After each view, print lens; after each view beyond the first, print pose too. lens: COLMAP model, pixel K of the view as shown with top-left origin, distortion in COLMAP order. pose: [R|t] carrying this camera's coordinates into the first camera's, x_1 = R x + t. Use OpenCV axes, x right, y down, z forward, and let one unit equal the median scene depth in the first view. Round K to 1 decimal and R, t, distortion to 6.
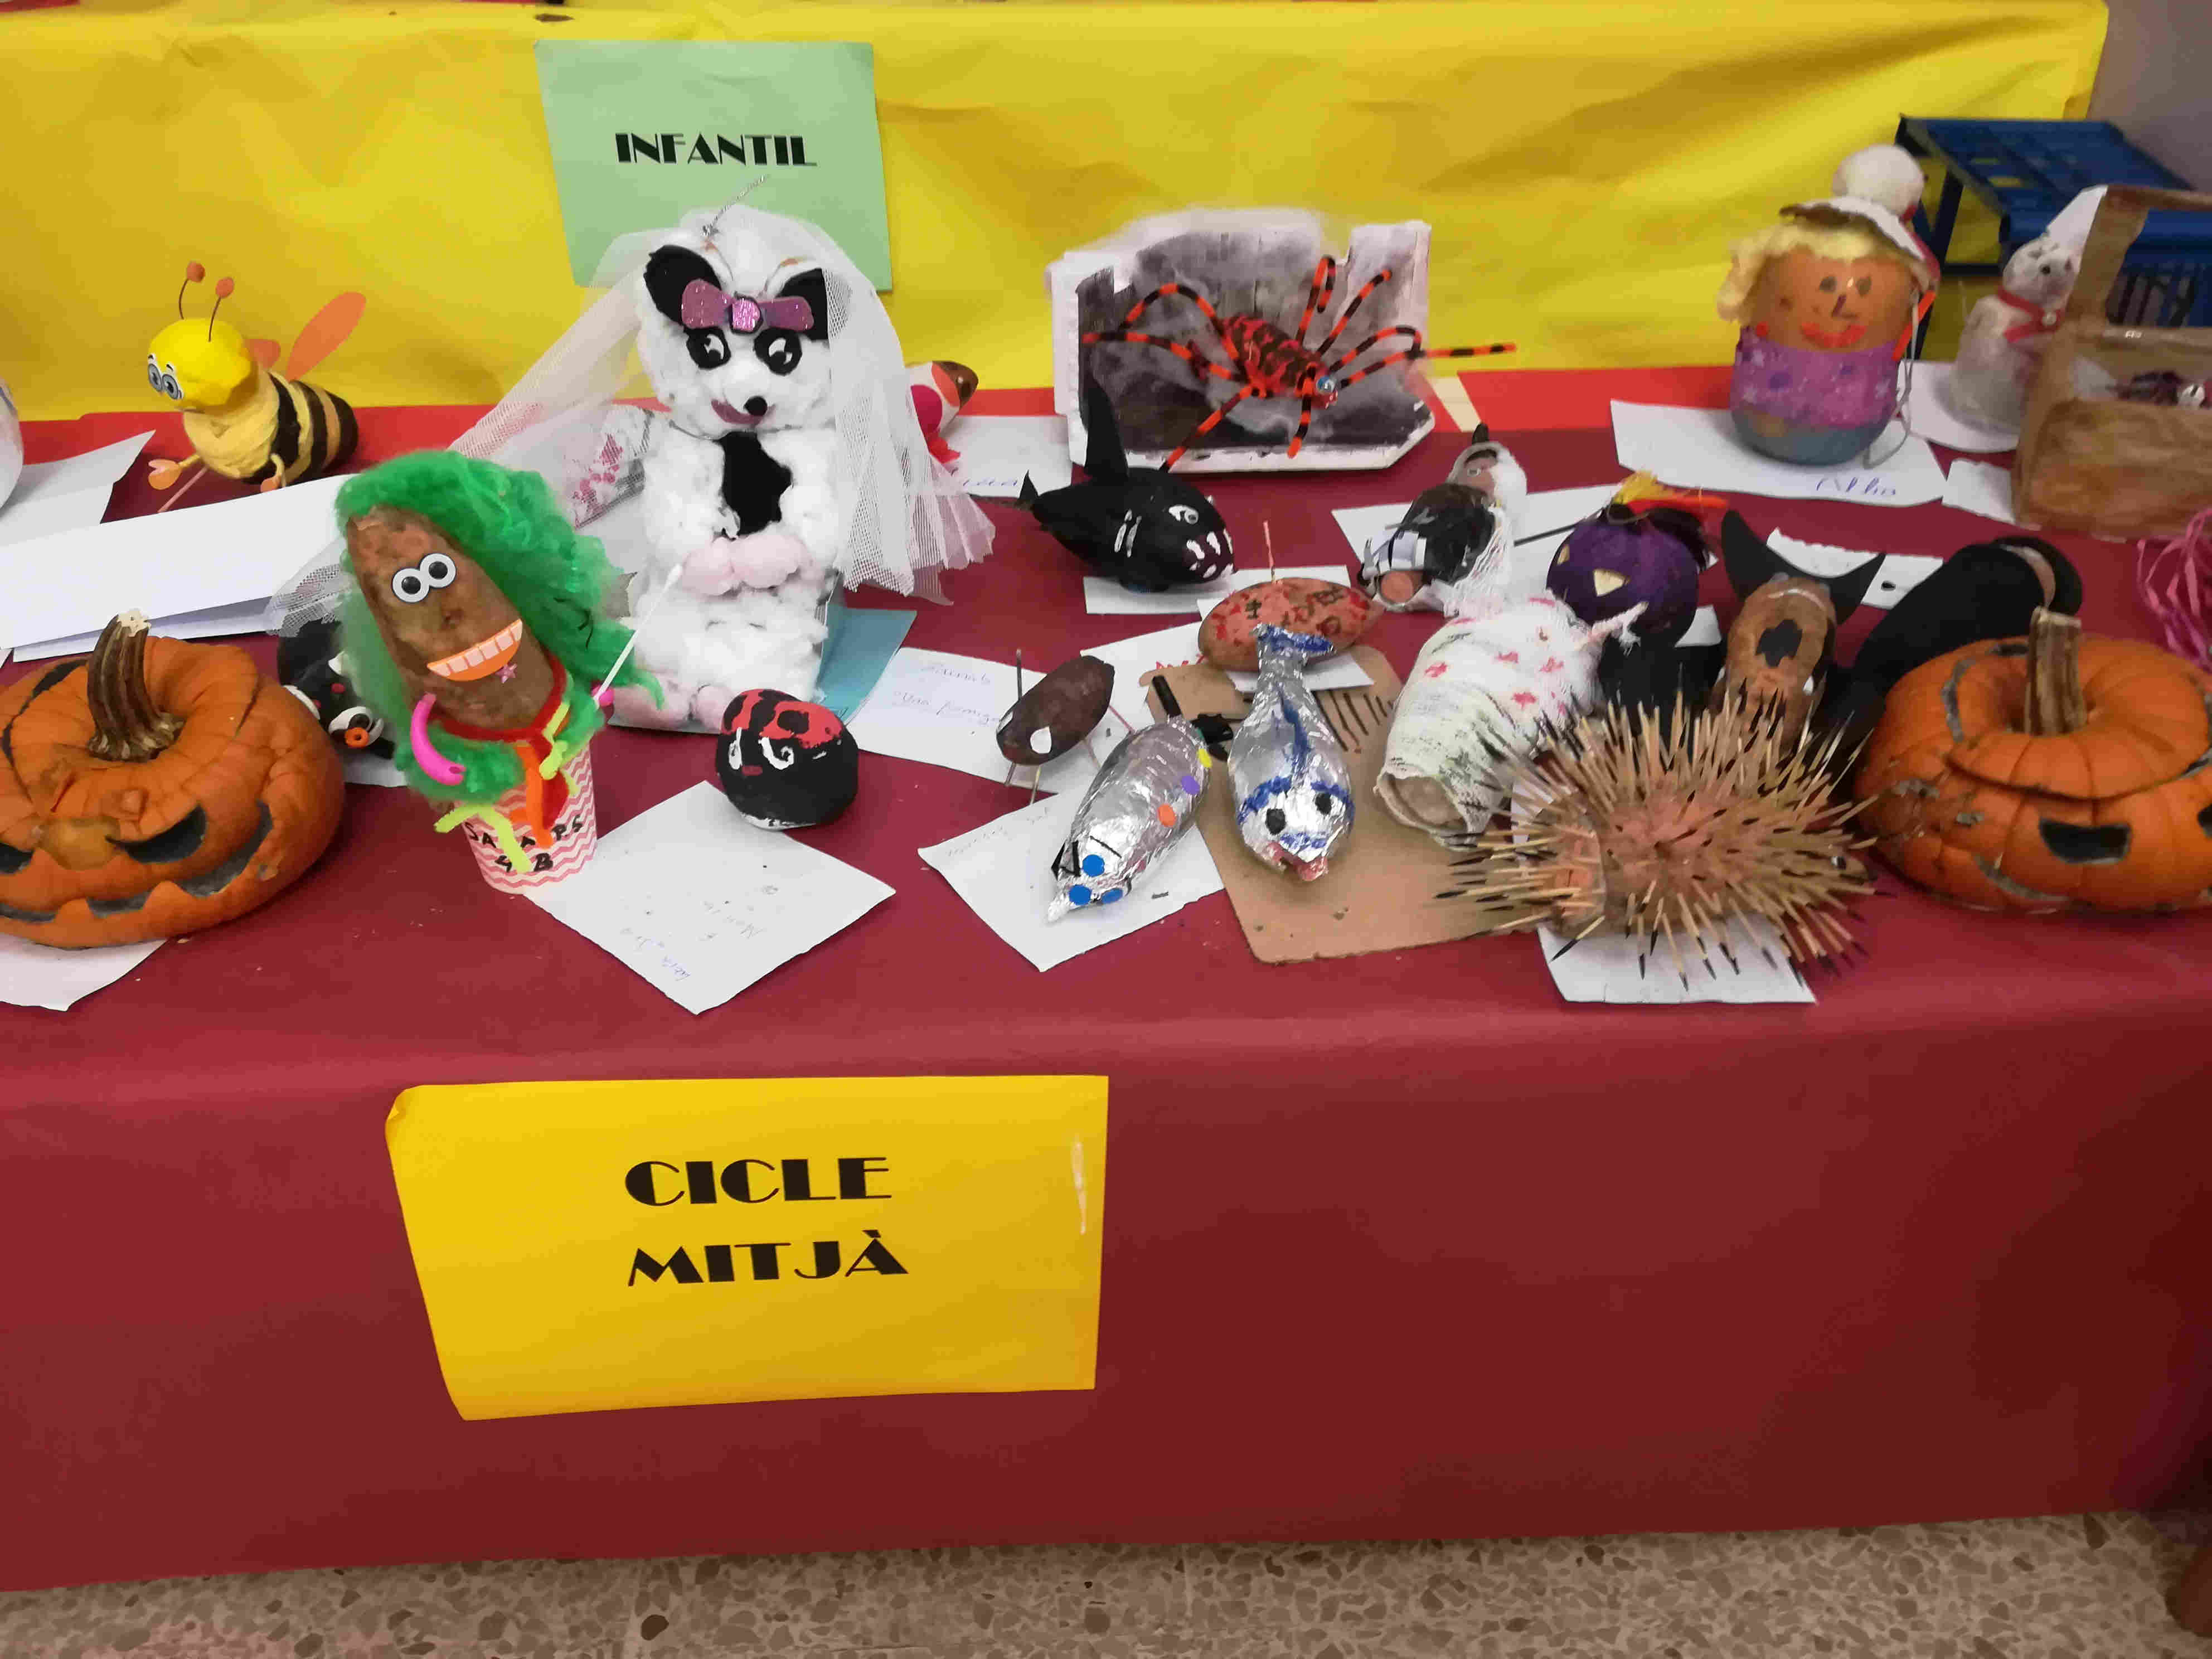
lens RADIAL K [[1710.2, 0, 1106.0], [0, 1710.2, 829.5], [0, 0, 1]] dist [0.085100, -0.112948]
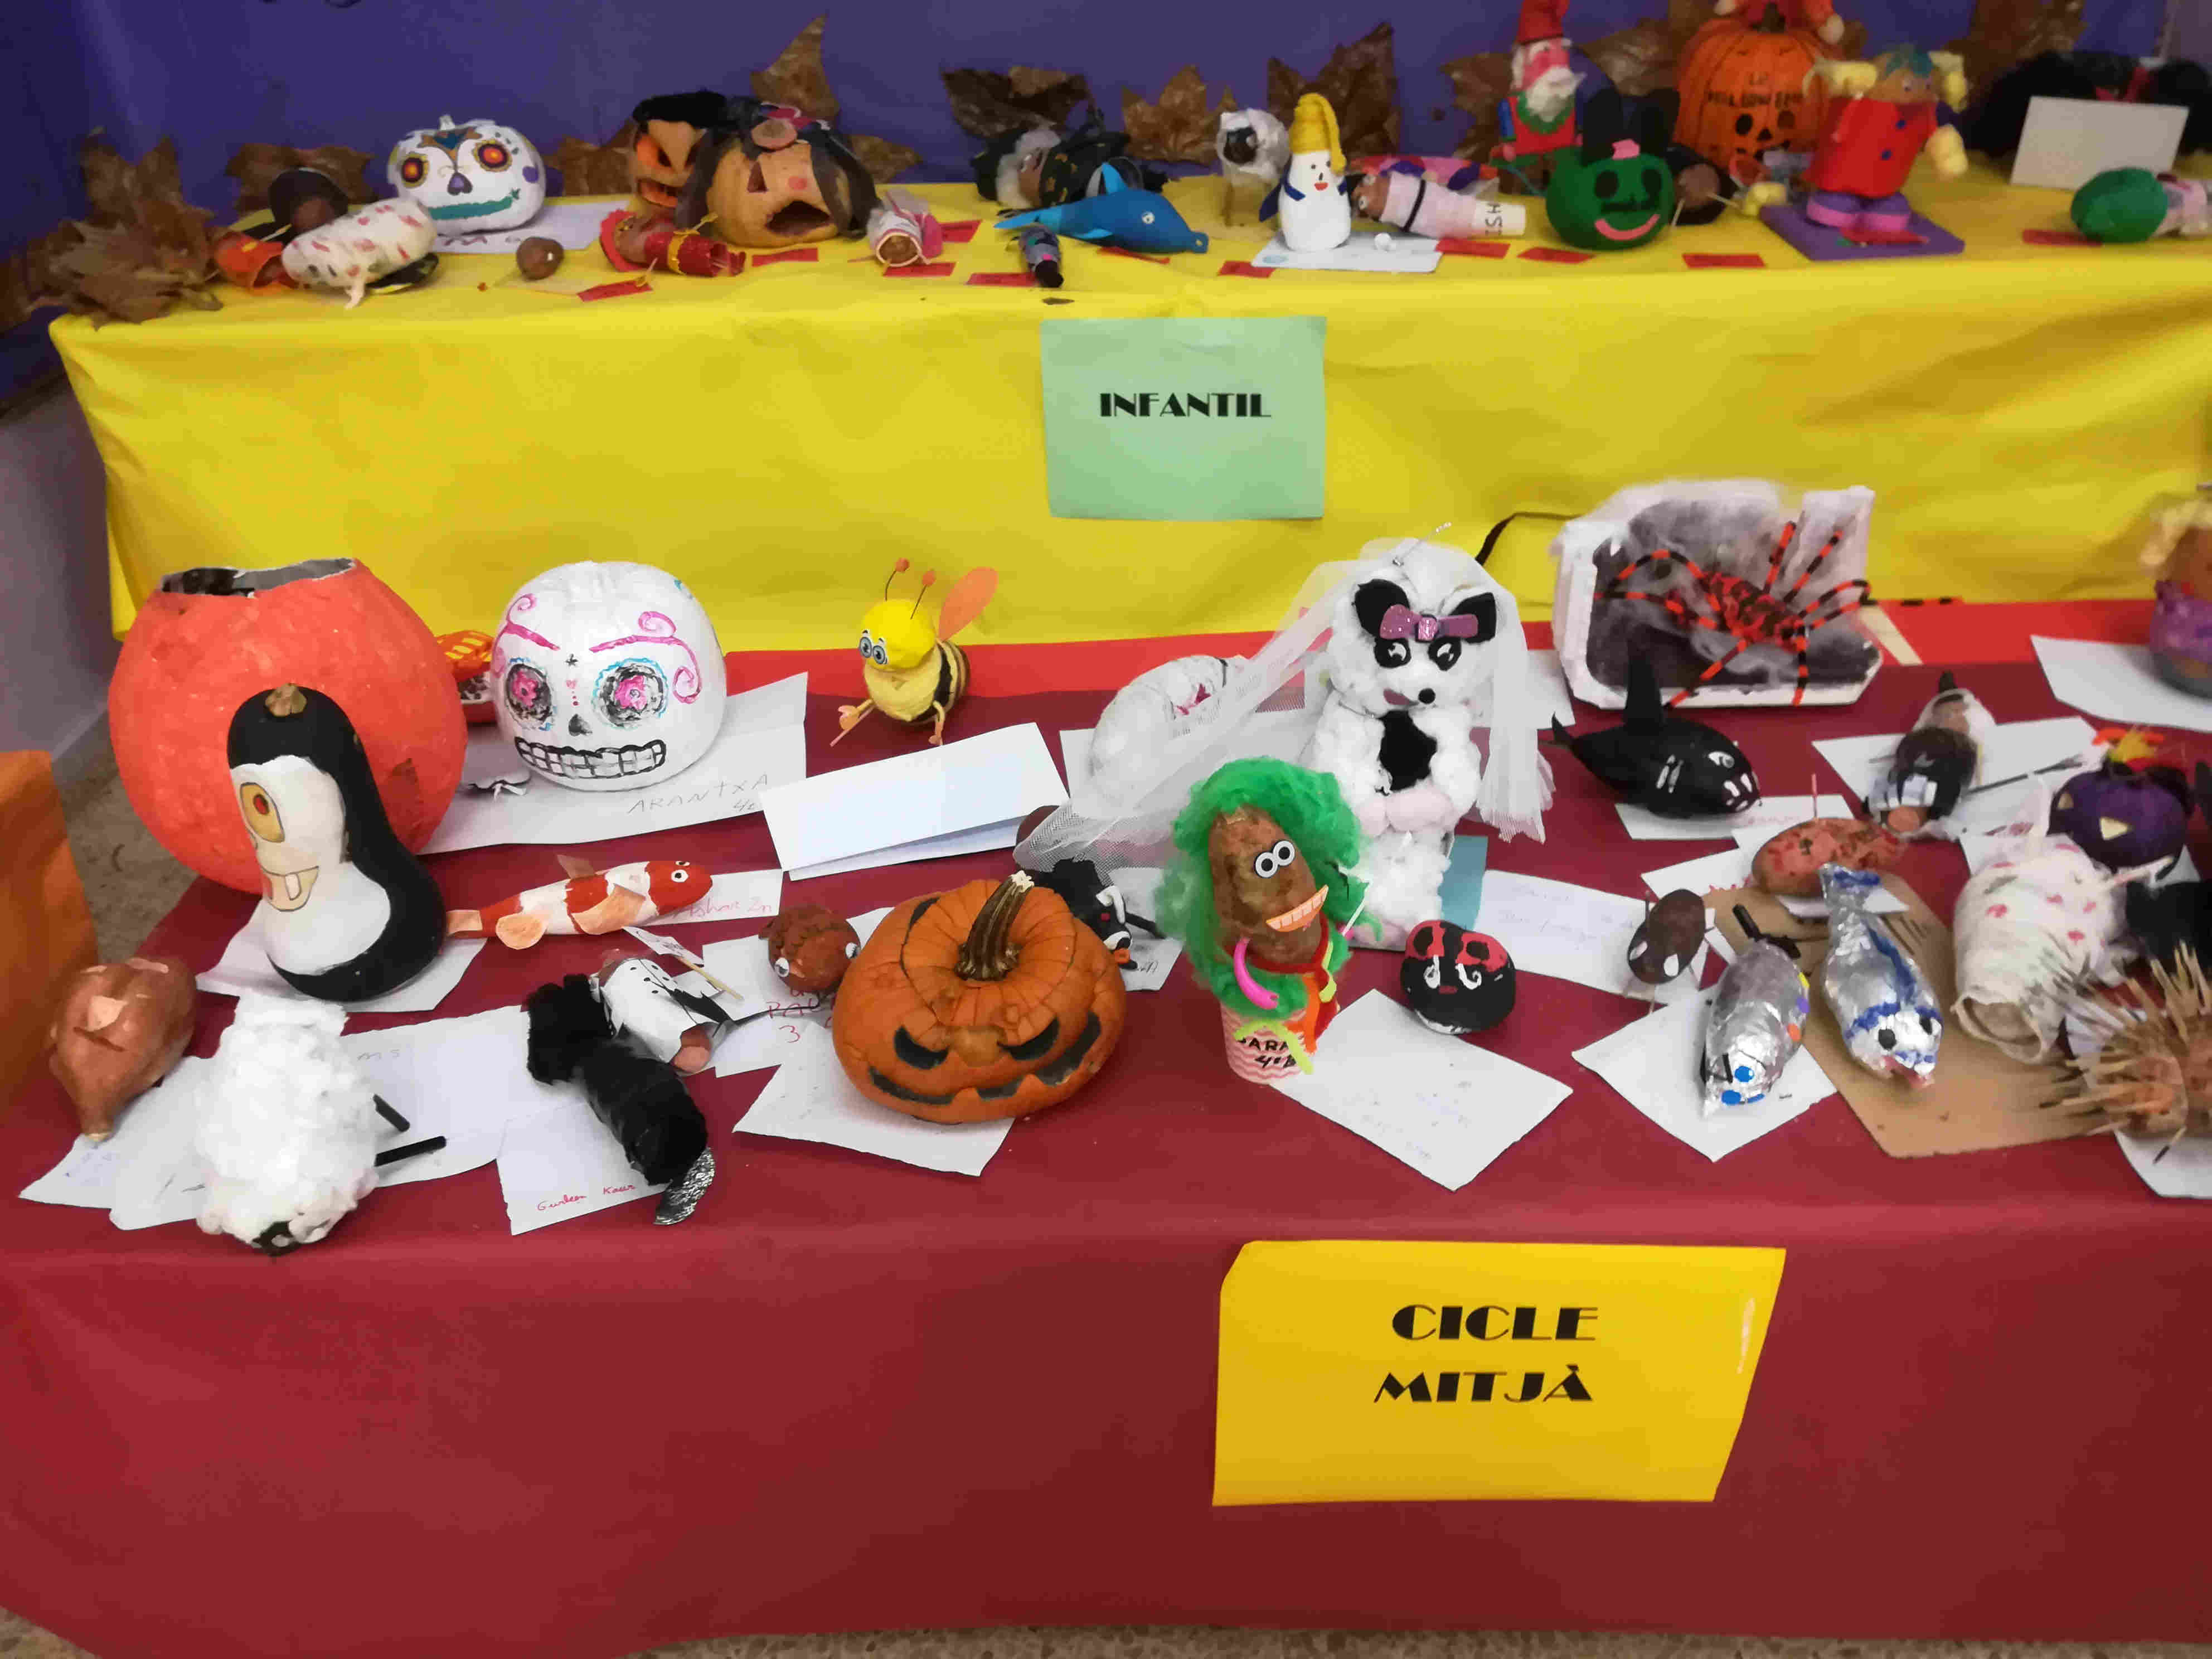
lens RADIAL K [[1722.1, 0, 1108.0], [0, 1722.1, 817.1], [0, 0, 1]] dist [0.073360, -0.111851]
pose [[0.997311, 0.005246, -0.073093, -0.338724], [-0.009627, 0.998169, -0.059710, -0.076974], [0.072646, 0.060253, 0.995536, -0.274997]]
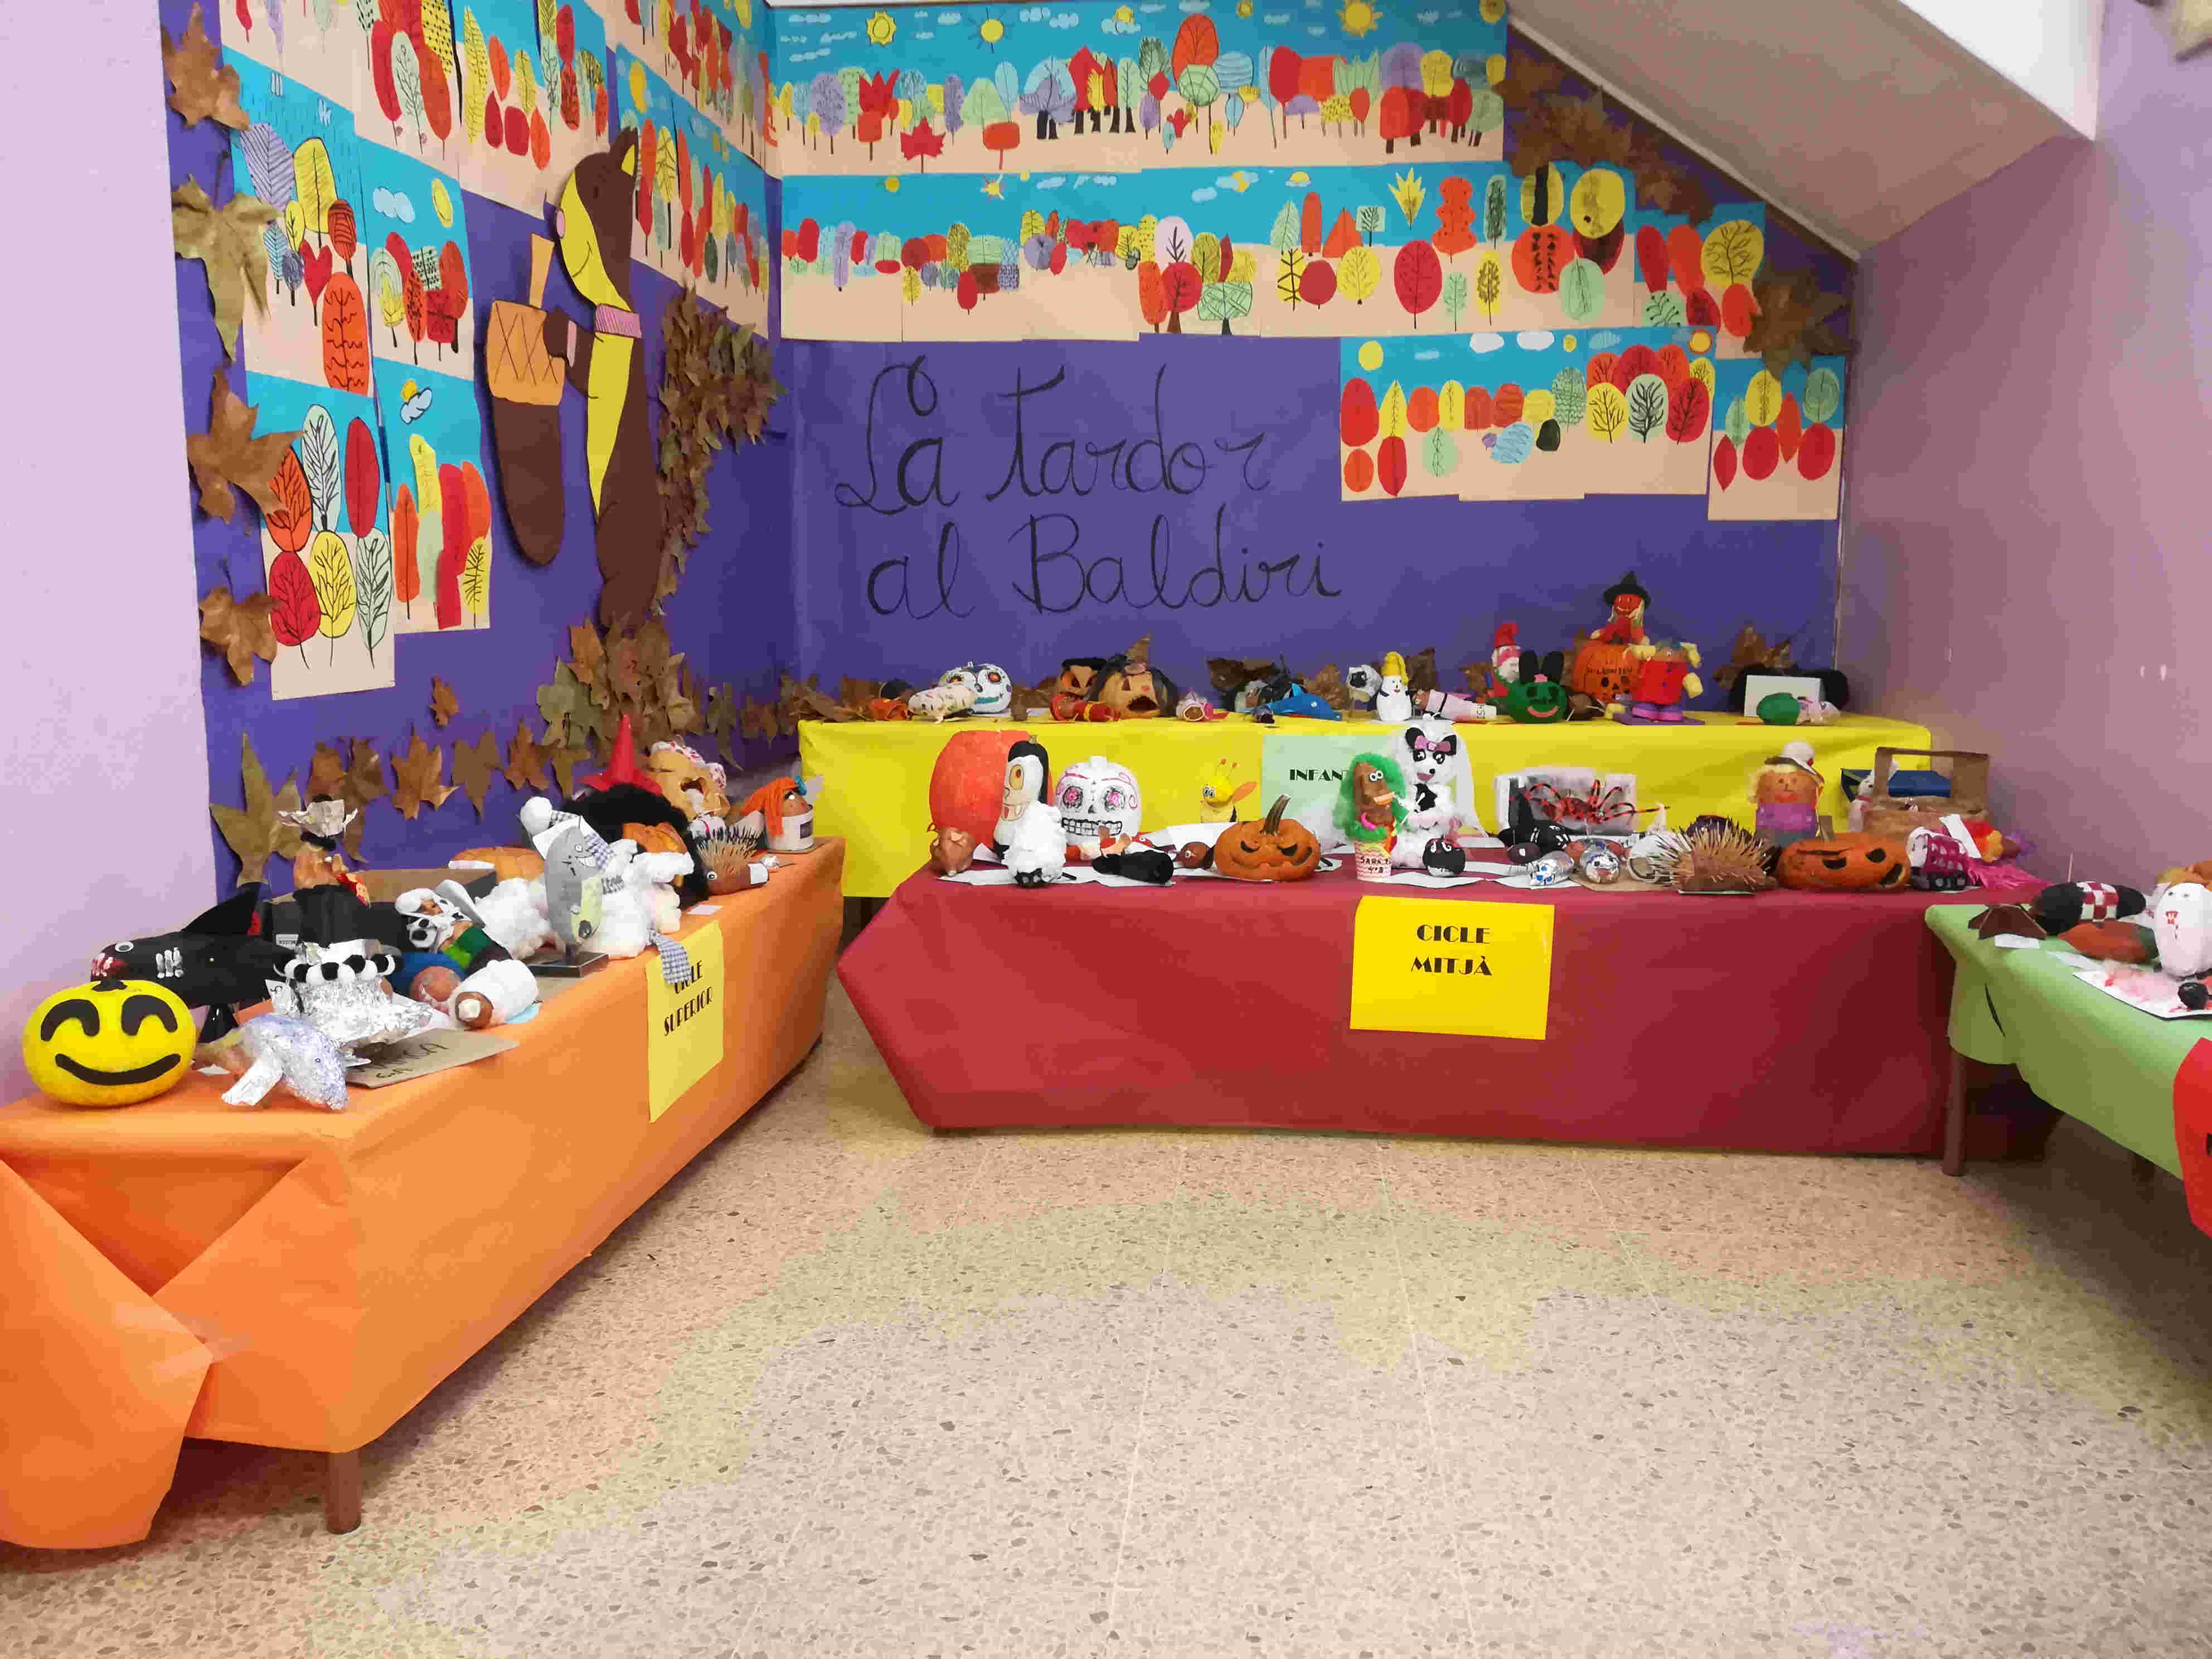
lens RADIAL K [[1704.5, 0, 1106.0], [0, 1704.5, 829.5], [0, 0, 1]] dist [0.186915, -0.415172]
pose [[0.990768, 0.024618, -0.133312, -0.384699], [-0.085755, 0.875438, -0.475662, 1.530867], [0.104996, 0.482703, 0.869468, -1.980522]]
